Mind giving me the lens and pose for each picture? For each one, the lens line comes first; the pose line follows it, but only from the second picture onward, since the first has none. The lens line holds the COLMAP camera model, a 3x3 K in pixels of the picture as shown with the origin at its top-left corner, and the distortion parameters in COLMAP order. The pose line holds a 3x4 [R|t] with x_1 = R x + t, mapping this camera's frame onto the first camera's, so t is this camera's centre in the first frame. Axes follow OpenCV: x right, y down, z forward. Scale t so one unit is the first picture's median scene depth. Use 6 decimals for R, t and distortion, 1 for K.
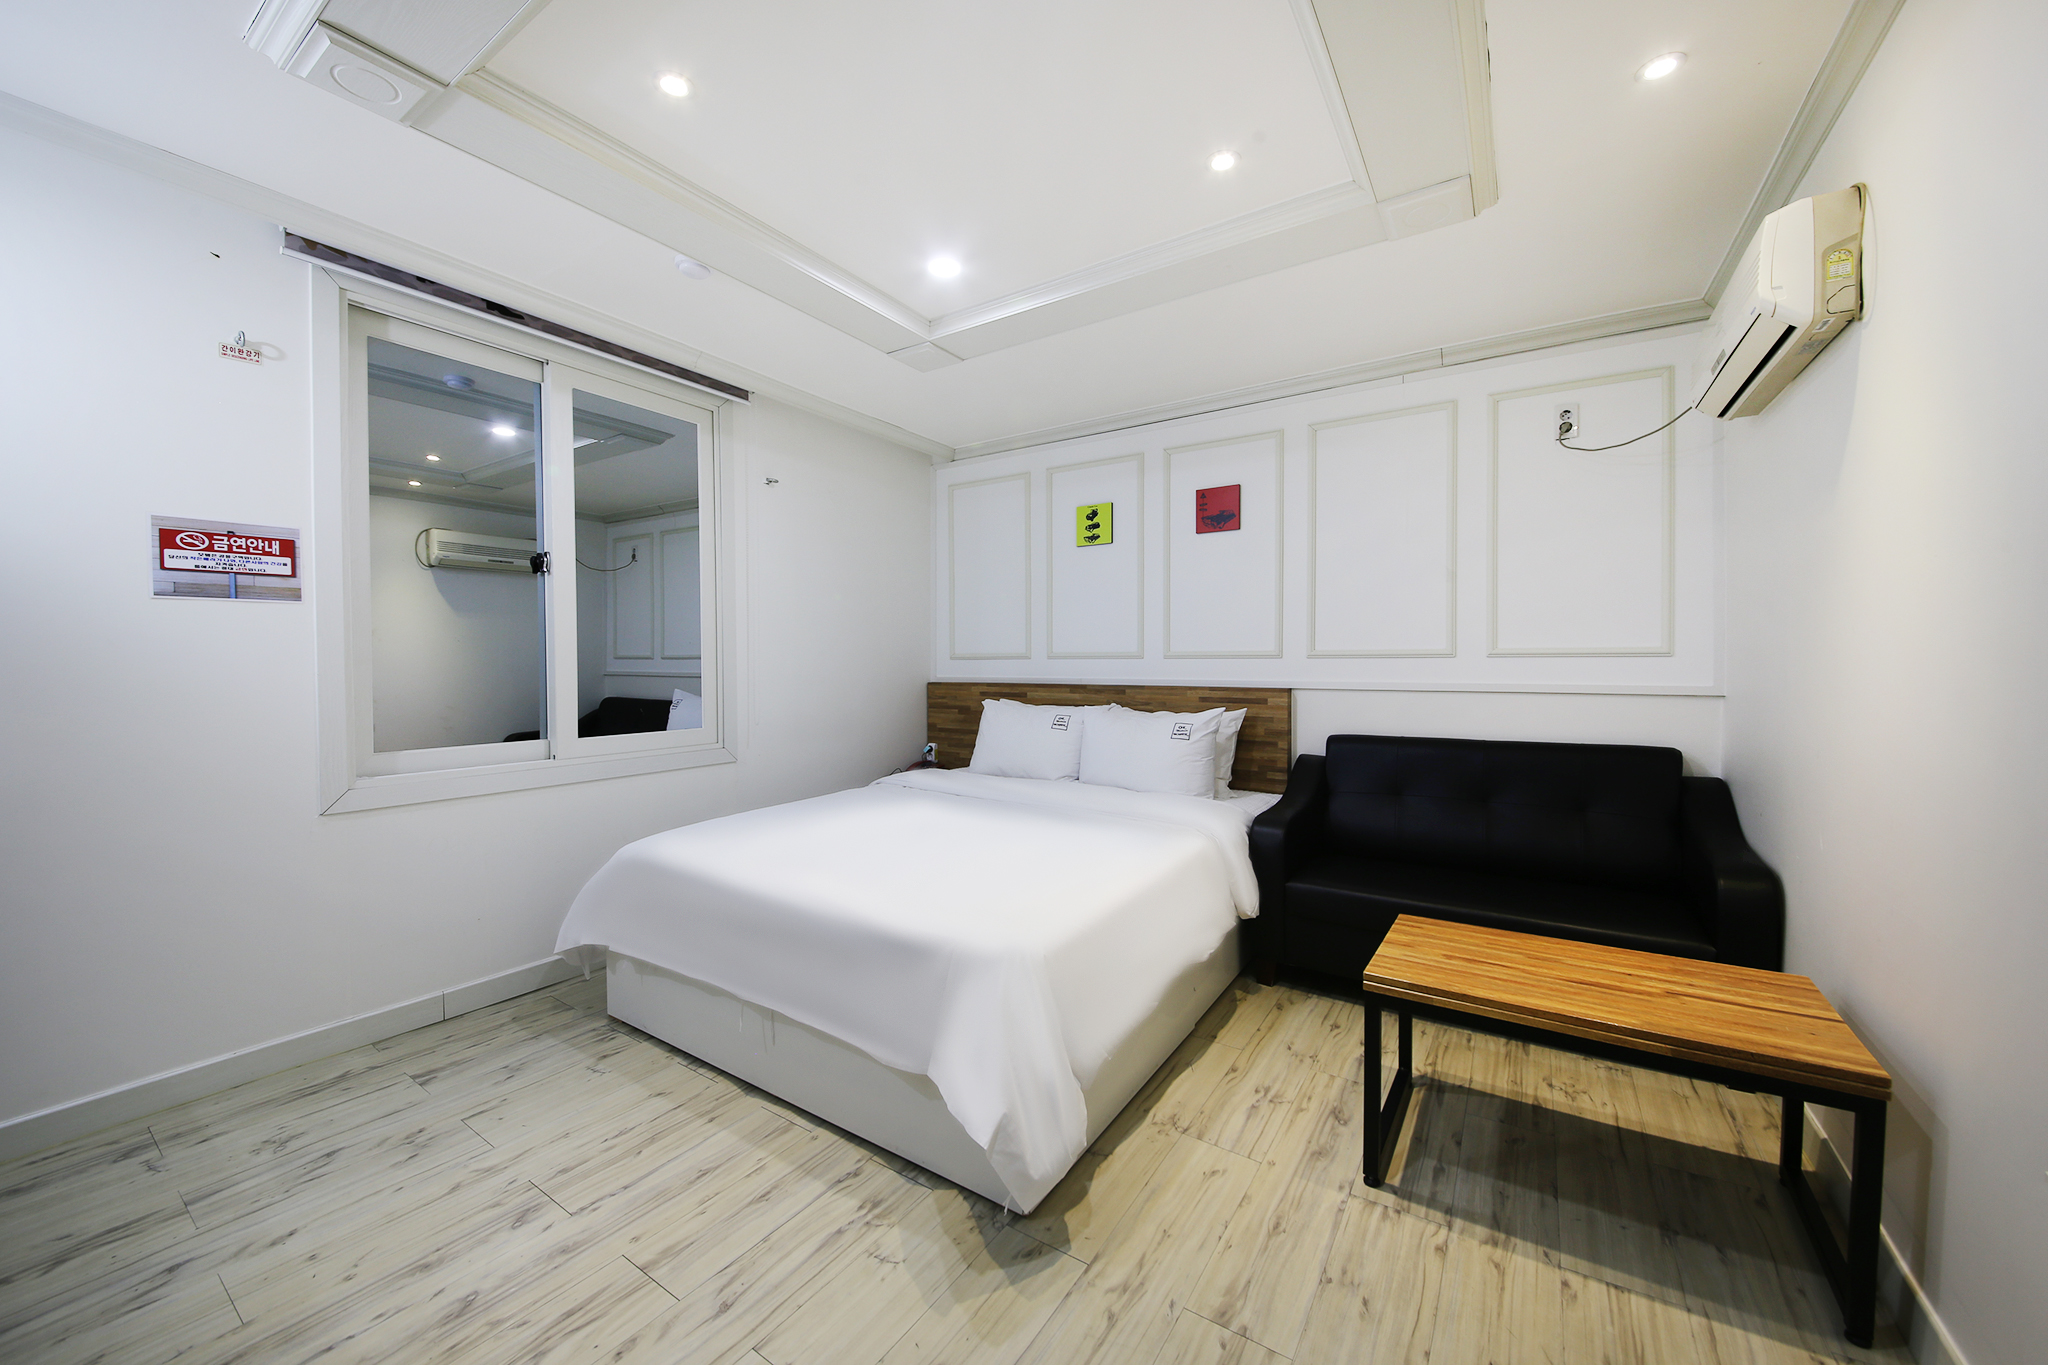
lens RADIAL K [[758.8, 0, 1024.0], [0, 758.8, 682.5], [0, 0, 1]] dist [-0.002596, -0.000159]
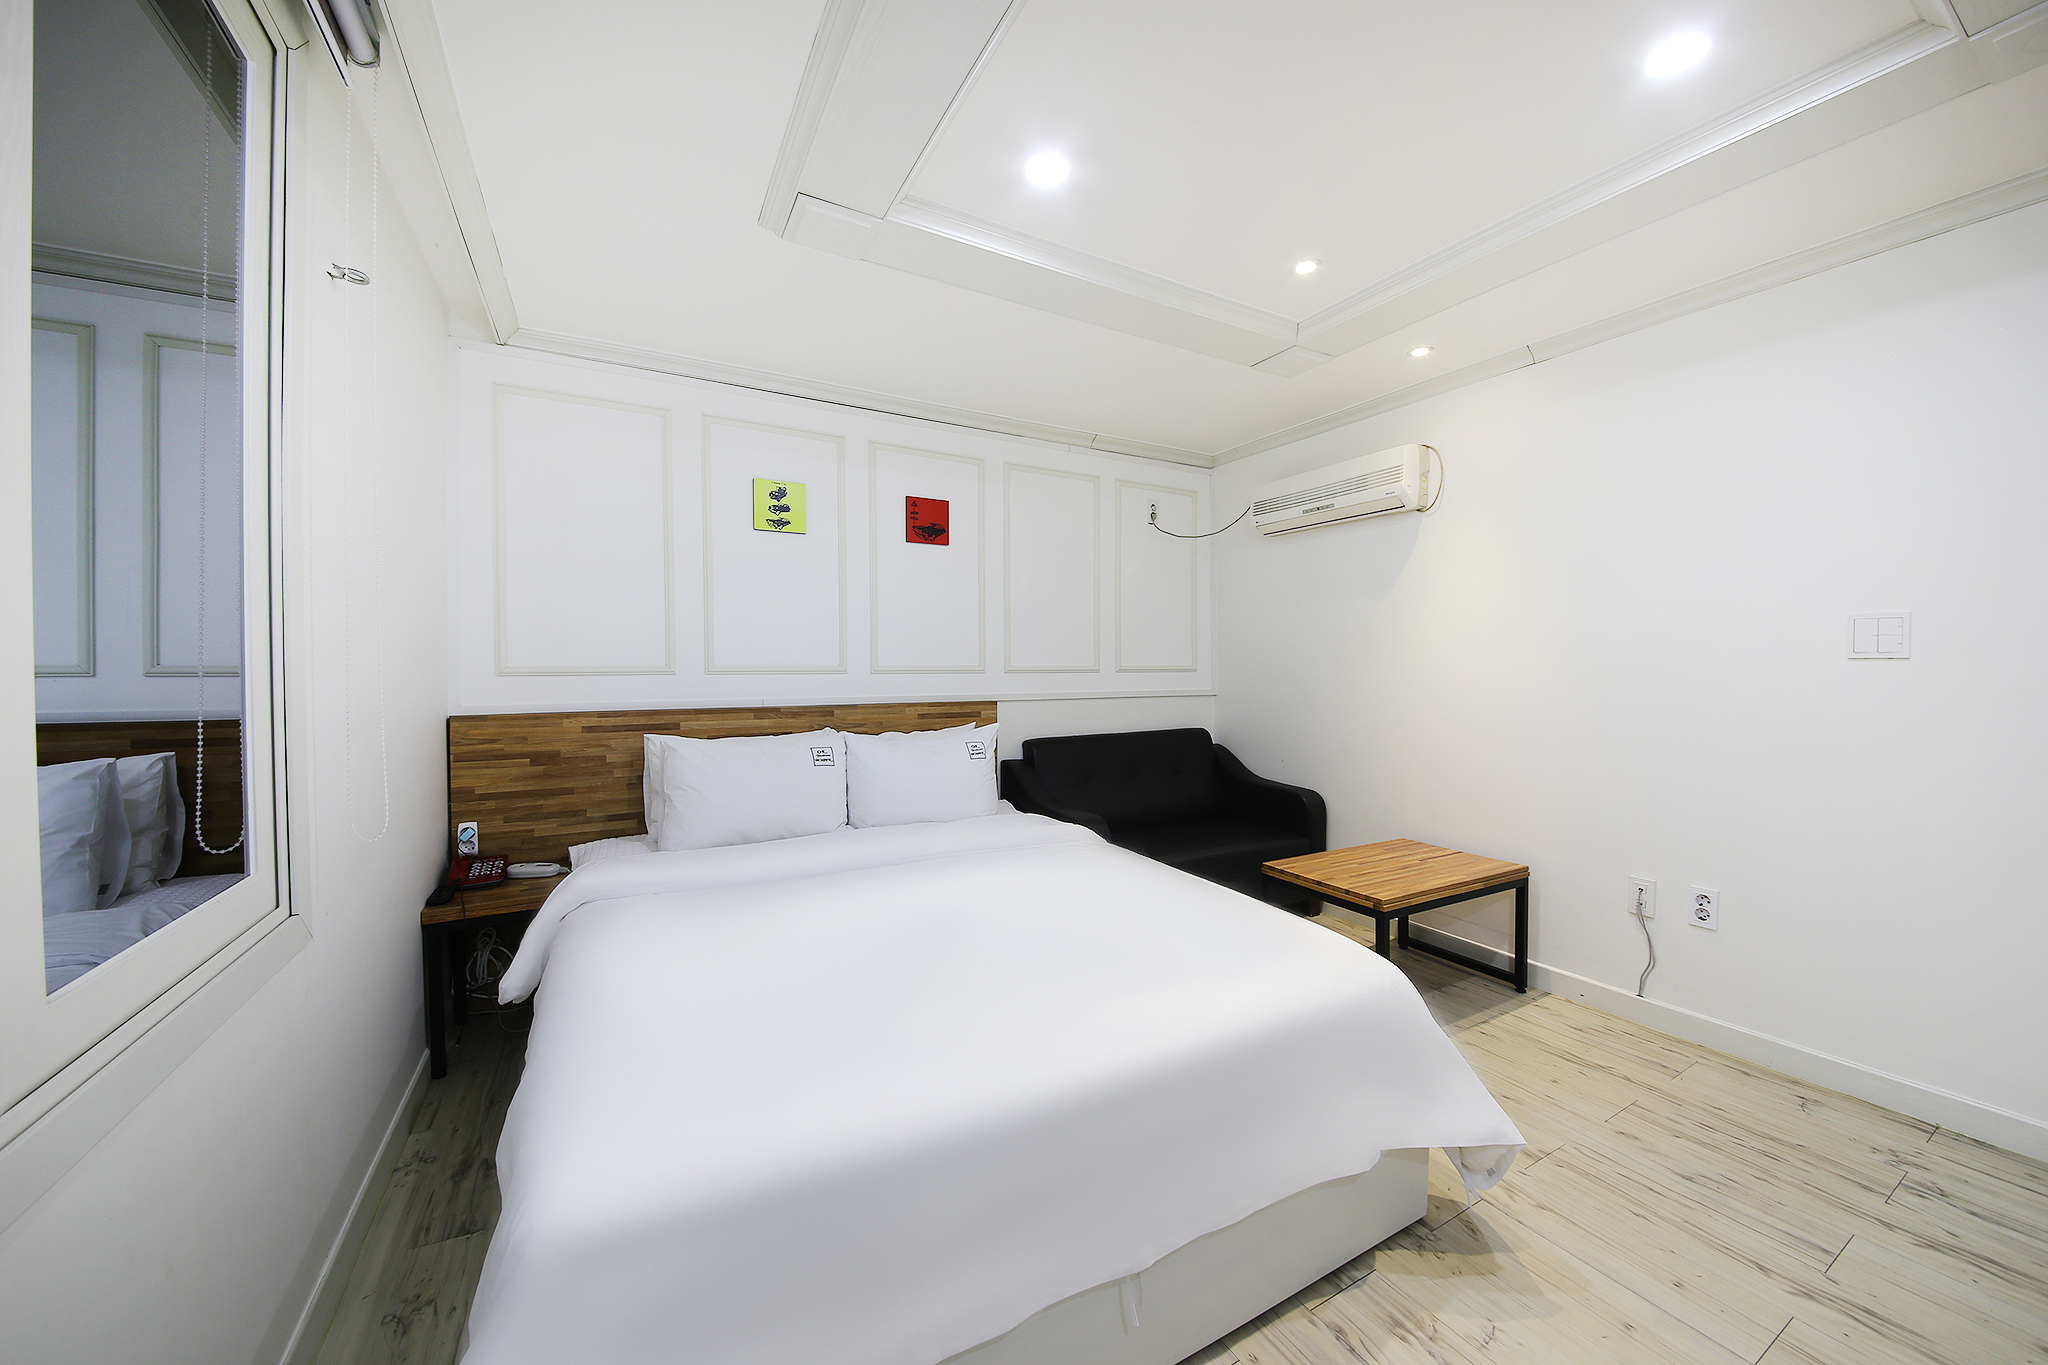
lens RADIAL K [[735.3, 0, 1007.9], [0, 735.3, 678.8], [0, 0, 1]] dist [0.000823, -0.000161]
pose [[0.450692, -0.011318, 0.892608, -0.569287], [0.026453, 0.999650, -0.000682, -0.022702], [-0.892287, 0.023919, 0.450834, 0.509088]]
